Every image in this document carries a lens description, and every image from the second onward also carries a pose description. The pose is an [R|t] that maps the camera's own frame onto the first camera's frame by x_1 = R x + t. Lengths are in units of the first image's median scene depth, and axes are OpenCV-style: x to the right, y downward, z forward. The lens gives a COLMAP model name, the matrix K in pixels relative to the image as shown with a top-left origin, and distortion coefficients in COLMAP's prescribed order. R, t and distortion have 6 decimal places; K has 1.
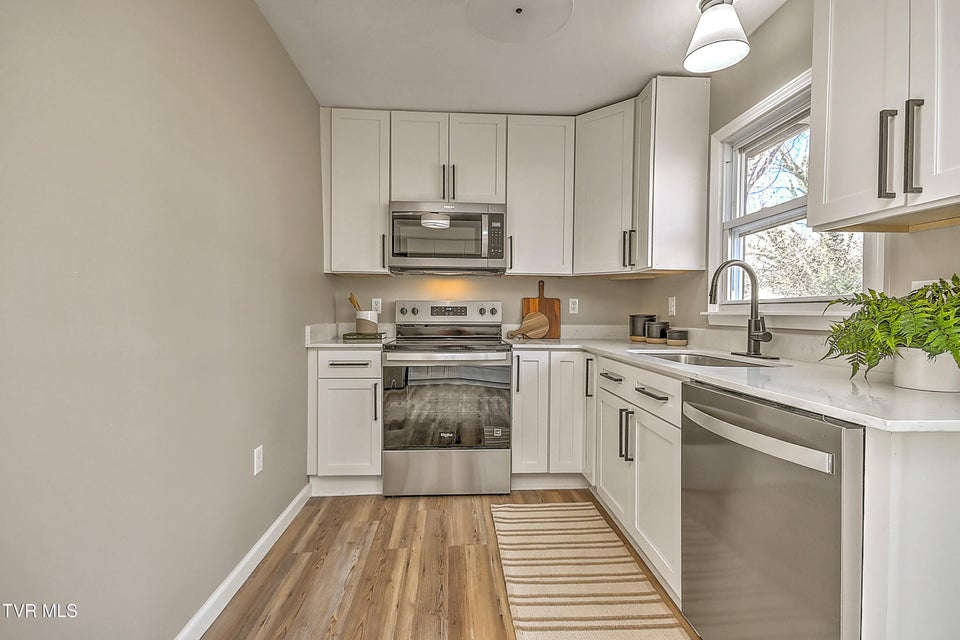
lens RADIAL K [[449.6, 0, 486.9], [0, 449.6, 320.5], [0, 0, 1]] dist [0.003905, 0.000453]
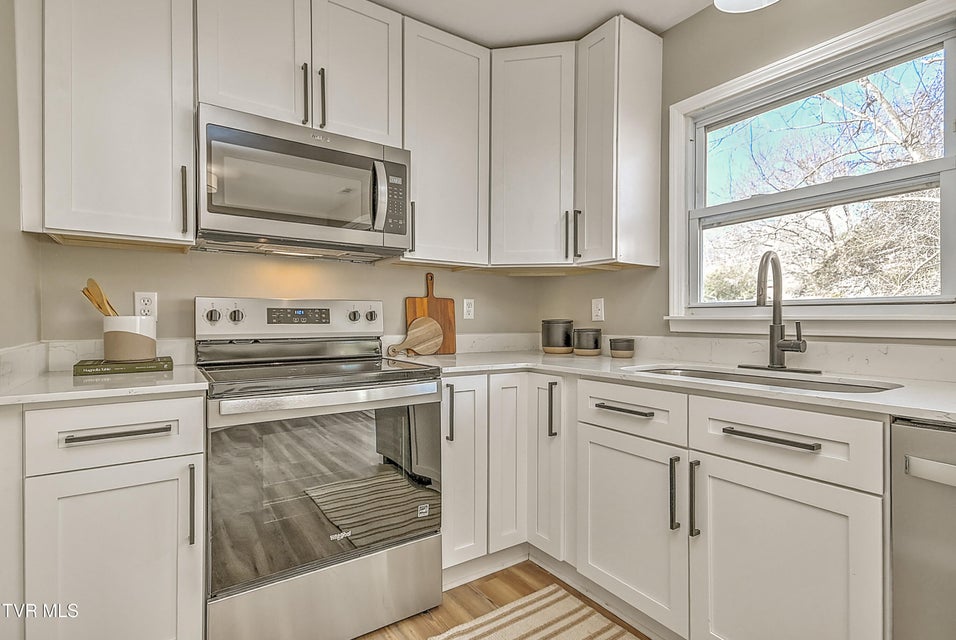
lens RADIAL K [[466.6, 0, 479.4], [0, 466.6, 321.3], [0, 0, 1]] dist [0.019490, 0.001358]
pose [[0.856383, -0.006703, 0.516298, -0.237293], [0.012278, 0.999897, -0.007382, -0.007081], [-0.516195, 0.012661, 0.856377, 0.397960]]
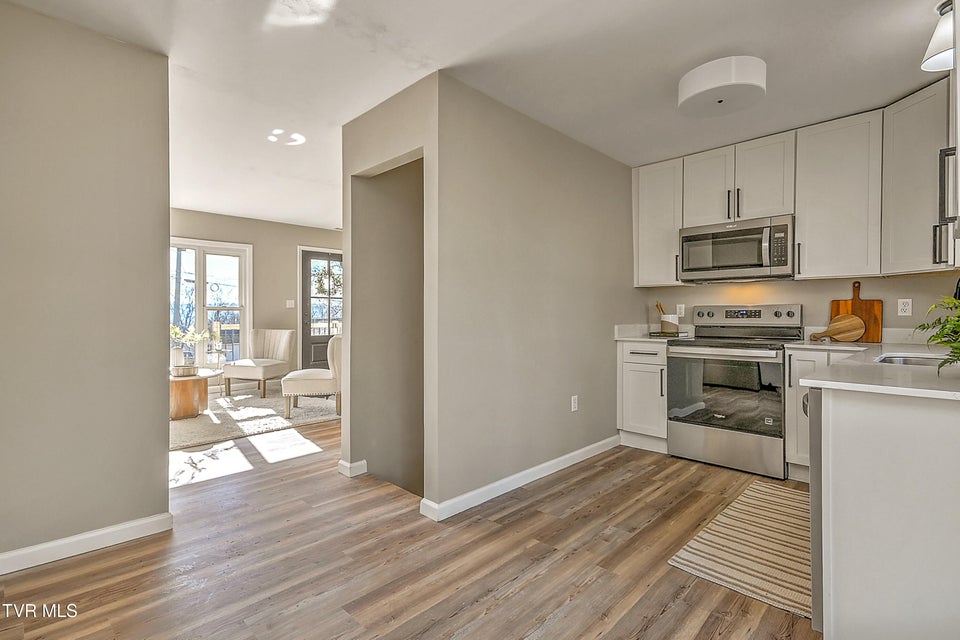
lens RADIAL K [[468.6, 0, 461.8], [0, 468.6, 316.1], [0, 0, 1]] dist [0.019490, 0.001358]
pose [[0.642297, -0.004303, -0.766444, 0.435029], [-0.006964, 0.999910, -0.011449, 0.002728], [0.766424, 0.012691, 0.642209, -0.354157]]
